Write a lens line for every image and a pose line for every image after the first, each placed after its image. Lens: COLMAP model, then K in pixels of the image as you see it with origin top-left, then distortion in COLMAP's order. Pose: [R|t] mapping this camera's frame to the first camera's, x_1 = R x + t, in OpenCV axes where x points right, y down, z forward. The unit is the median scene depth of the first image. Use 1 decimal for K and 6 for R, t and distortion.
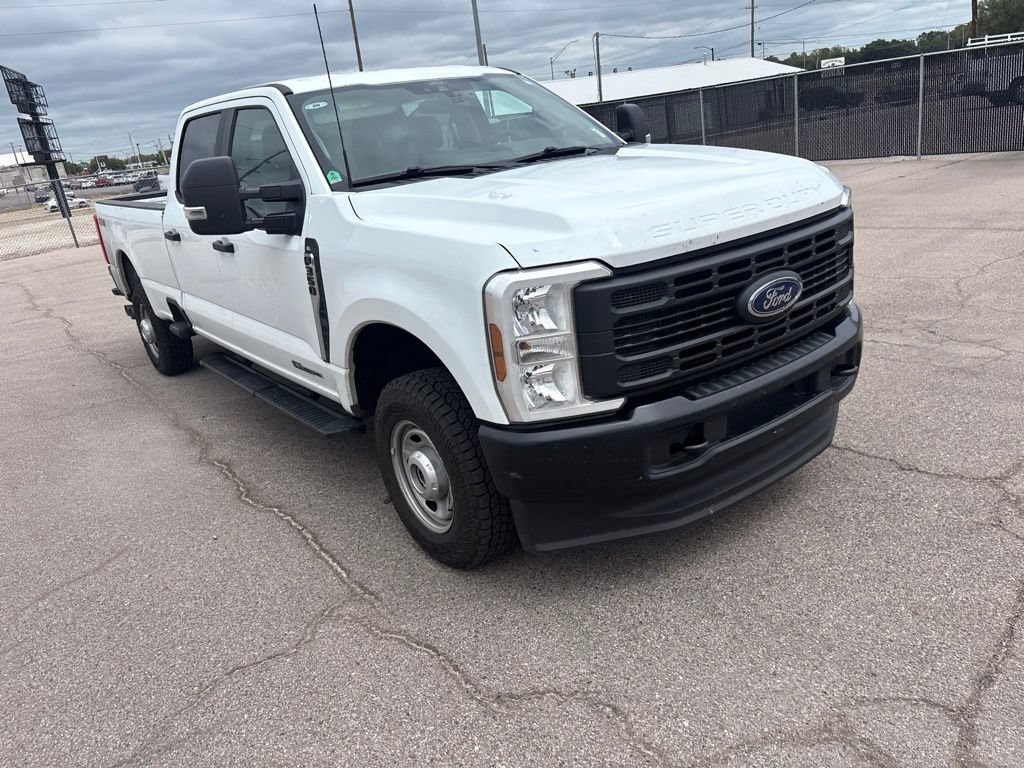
lens RADIAL K [[773.5, 0, 509.9], [0, 773.5, 392.7], [0, 0, 1]] dist [0.050200, -0.052811]
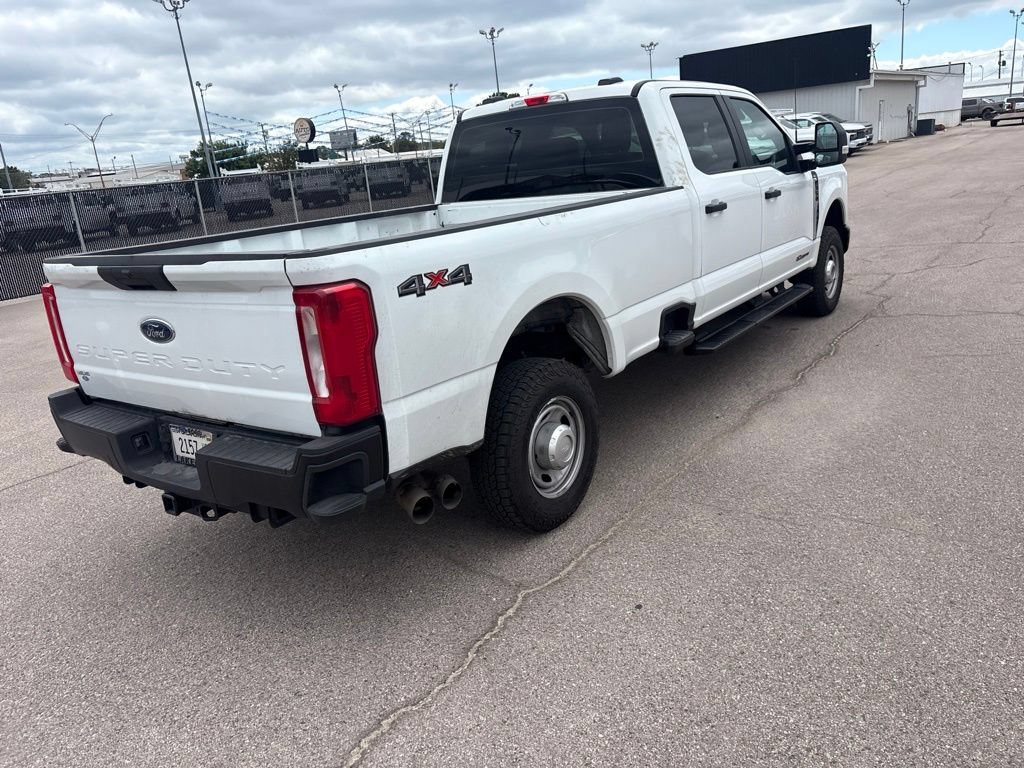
lens RADIAL K [[773.5, 0, 518.0], [0, 773.5, 379.4], [0, 0, 1]] dist [0.050200, -0.052811]
pose [[-0.282548, -0.115112, 0.952321, -1.243899], [0.437723, 0.867915, 0.234779, -0.335017], [-0.853560, 0.483190, -0.194841, 1.432814]]
